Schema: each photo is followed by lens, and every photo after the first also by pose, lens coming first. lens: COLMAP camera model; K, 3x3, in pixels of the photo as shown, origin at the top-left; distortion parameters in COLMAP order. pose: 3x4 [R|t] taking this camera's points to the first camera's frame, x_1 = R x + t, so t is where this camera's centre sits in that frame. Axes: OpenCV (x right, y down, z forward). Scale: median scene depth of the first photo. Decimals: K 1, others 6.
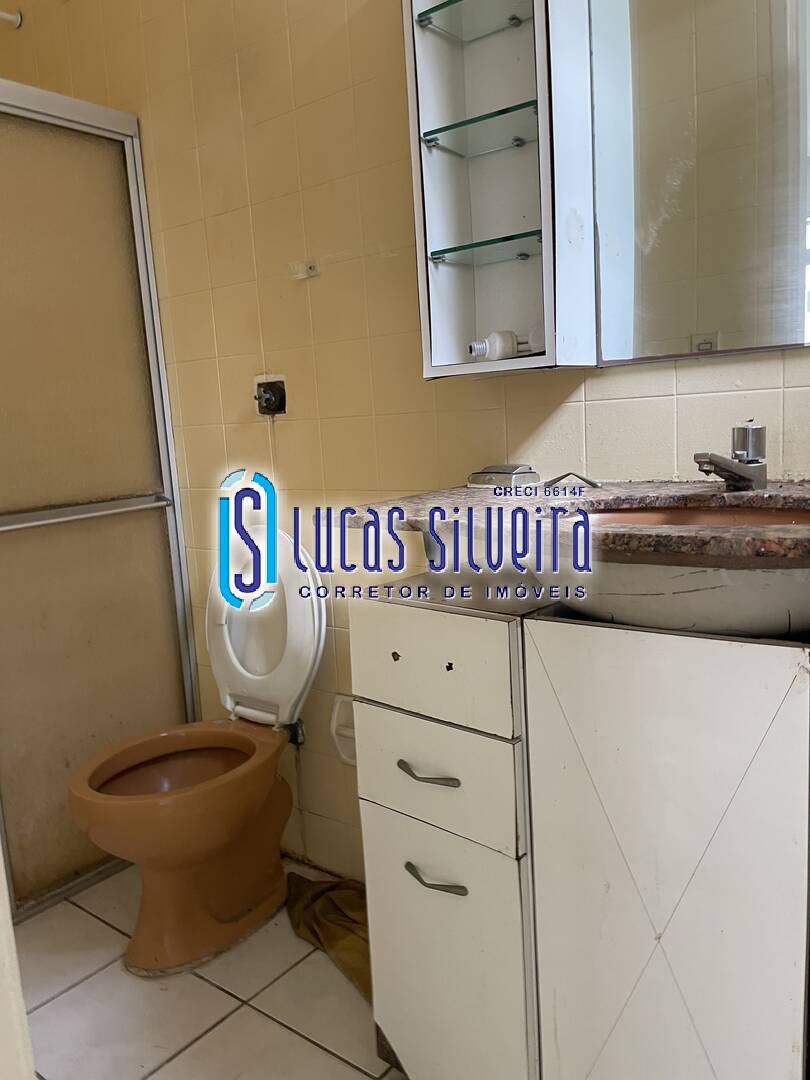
lens RADIAL K [[828.3, 0, 401.6], [0, 828.3, 536.1], [0, 0, 1]] dist [0.047032, -0.018728]
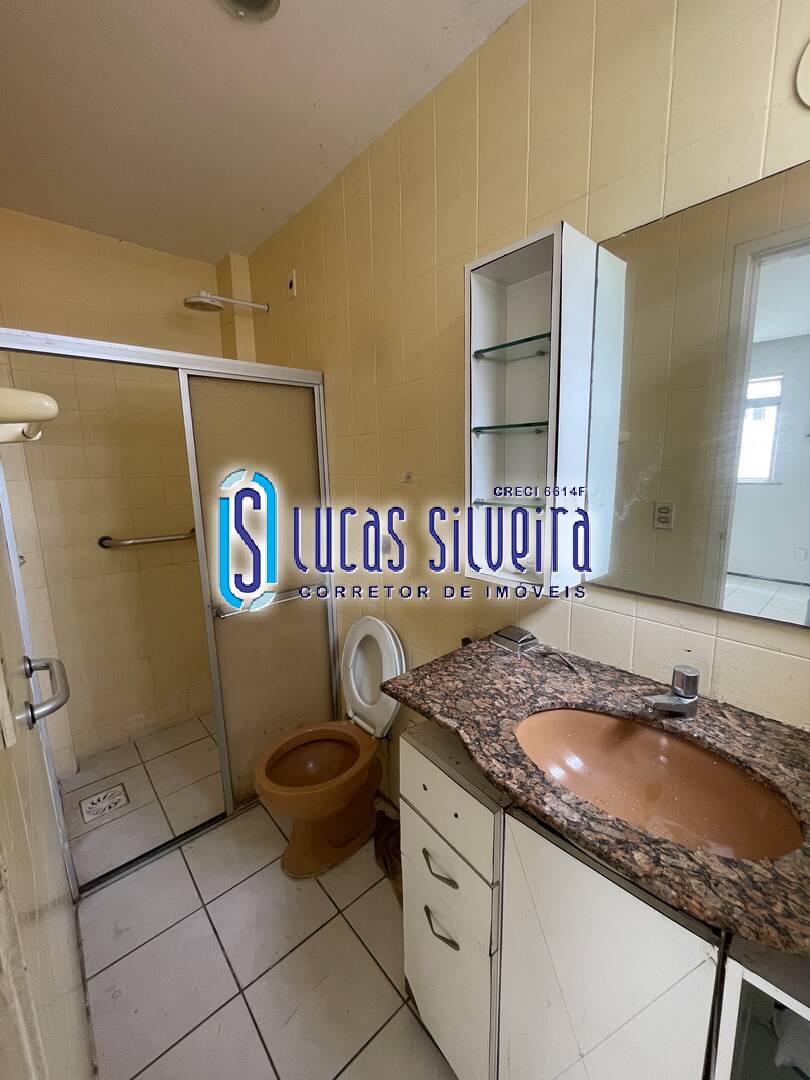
lens RADIAL K [[436.2, 0, 406.3], [0, 436.2, 542.2], [0, 0, 1]] dist [0.000863, -0.001545]
pose [[0.982600, 0.070527, -0.171823, 0.046716], [-0.063065, 0.996829, 0.048519, -0.244973], [0.174701, -0.036839, 0.983932, 0.148475]]
